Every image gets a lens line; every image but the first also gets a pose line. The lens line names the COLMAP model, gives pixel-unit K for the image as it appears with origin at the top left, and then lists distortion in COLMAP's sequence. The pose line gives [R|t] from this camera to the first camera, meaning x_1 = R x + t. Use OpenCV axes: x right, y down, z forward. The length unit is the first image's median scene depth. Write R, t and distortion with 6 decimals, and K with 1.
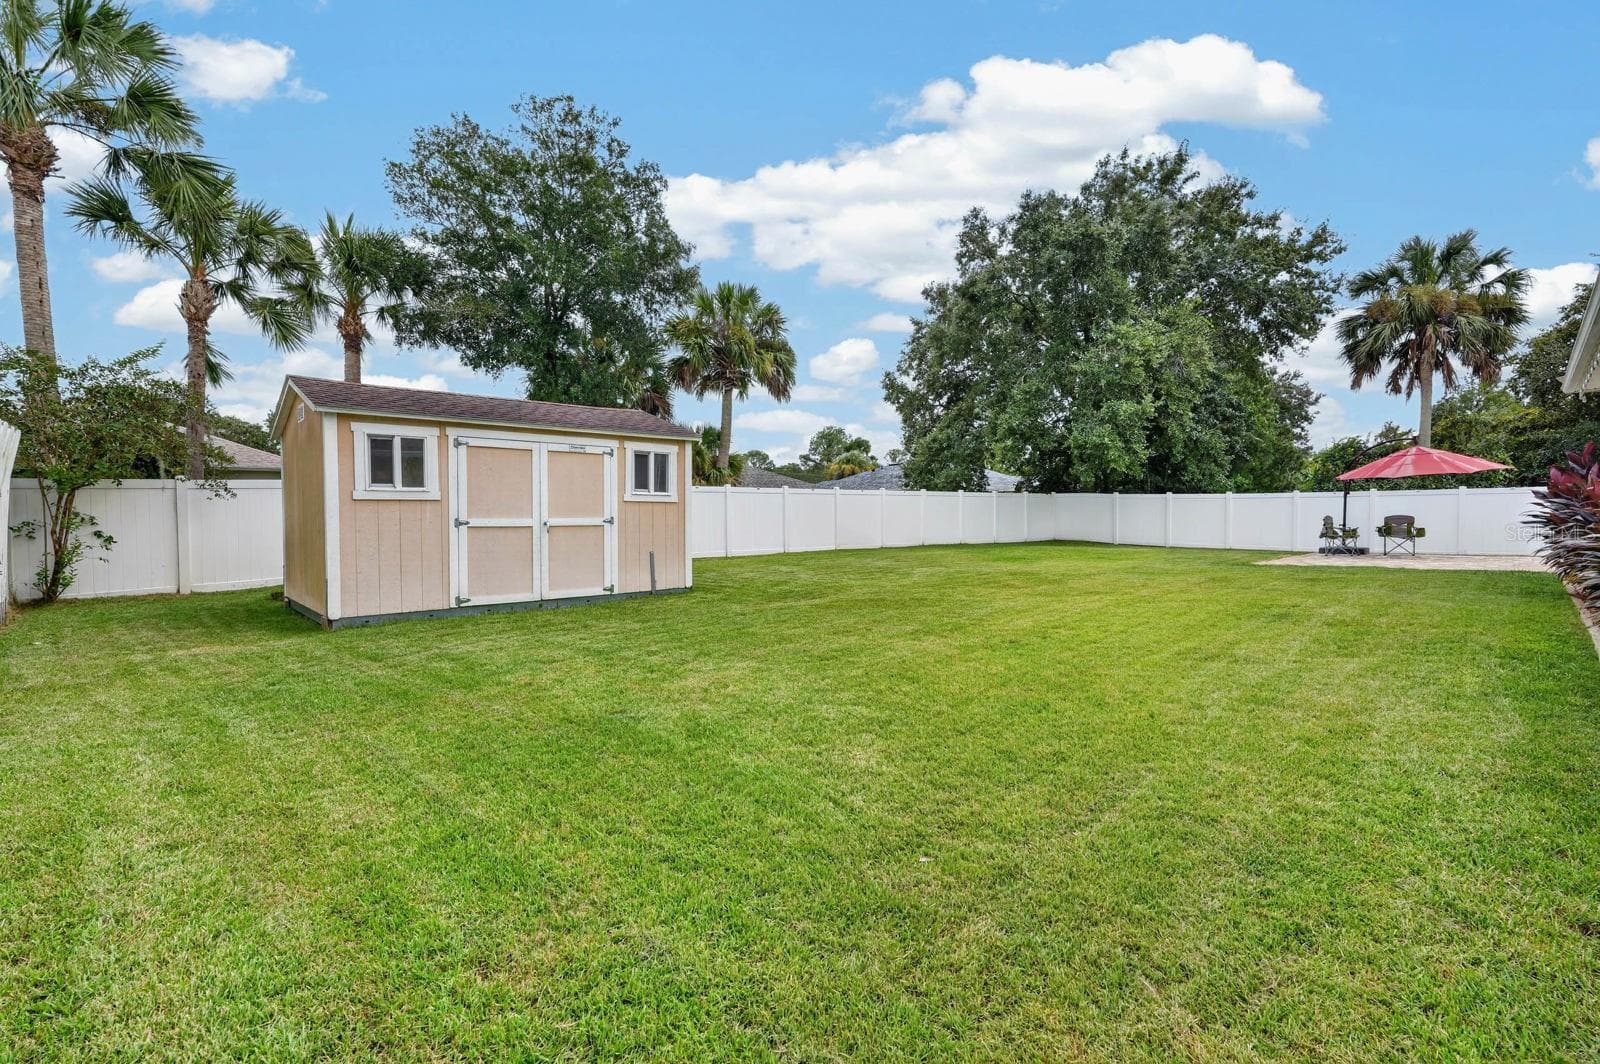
lens RADIAL K [[704.2, 0, 802.0], [0, 704.2, 533.1], [0, 0, 1]] dist [-0.002706, 0.000386]
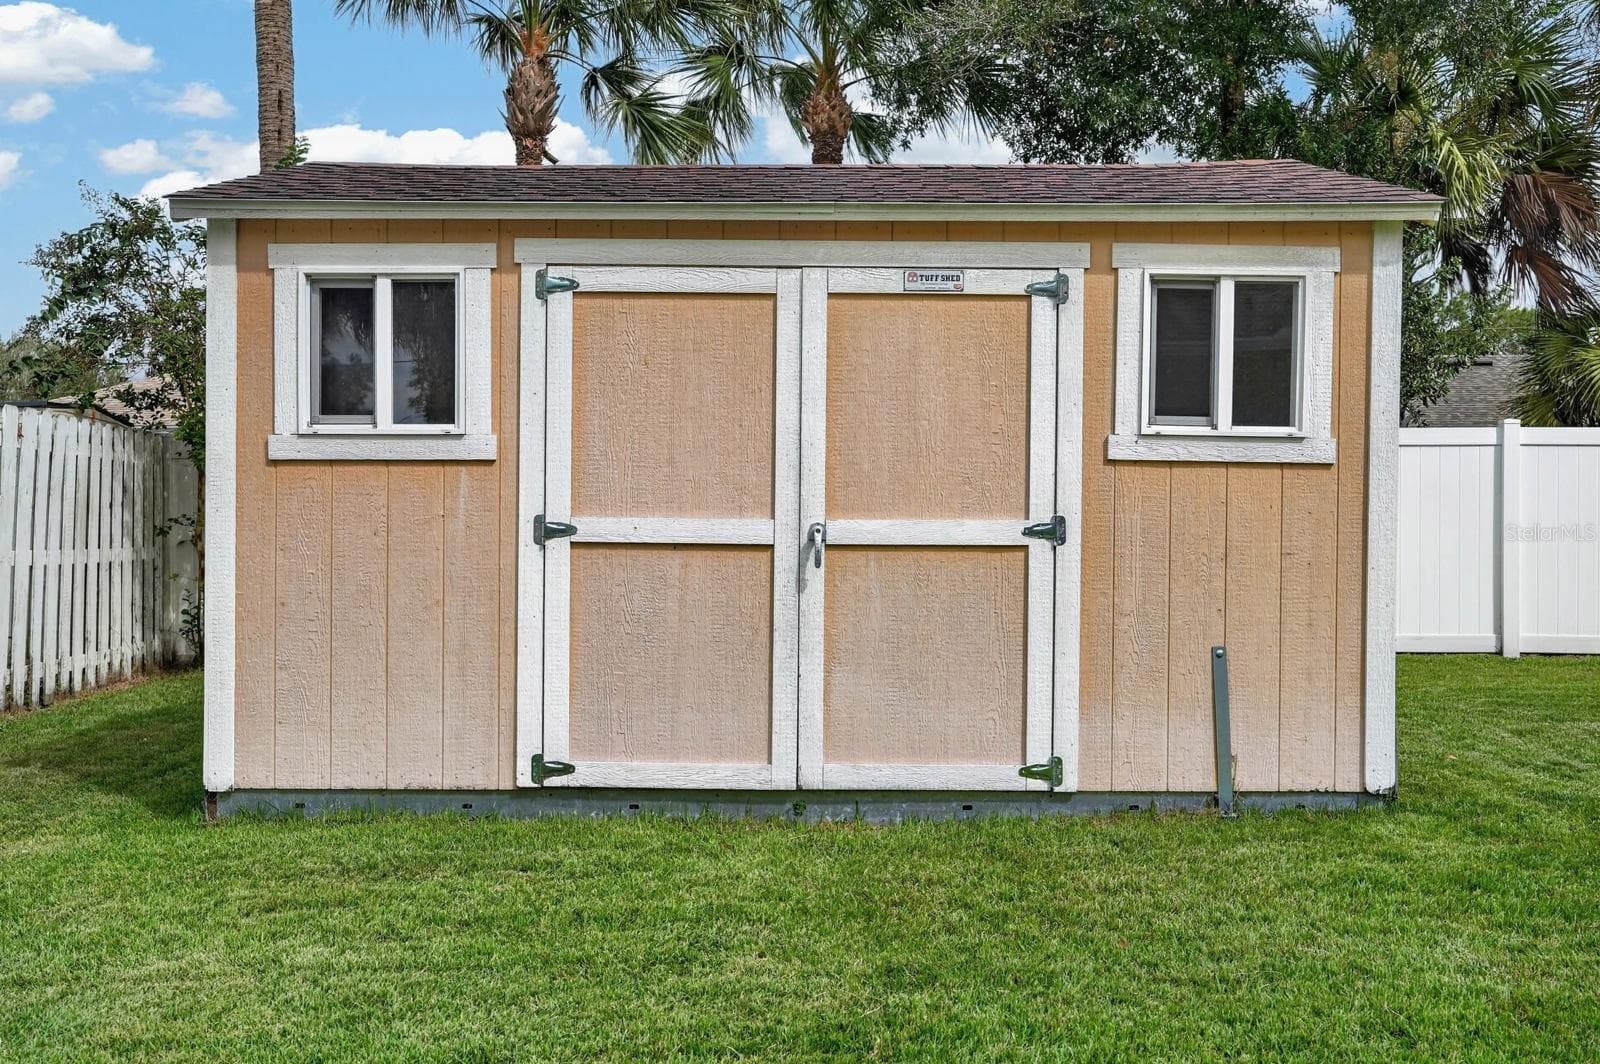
lens RADIAL K [[704.2, 0, 802.0], [0, 704.2, 533.1], [0, 0, 1]] dist [-0.002706, 0.000386]
pose [[0.726995, 0.012930, -0.686521, -0.163998], [-0.024878, 0.999662, -0.007517, -0.012537], [0.686192, 0.022544, 0.727071, 0.783125]]
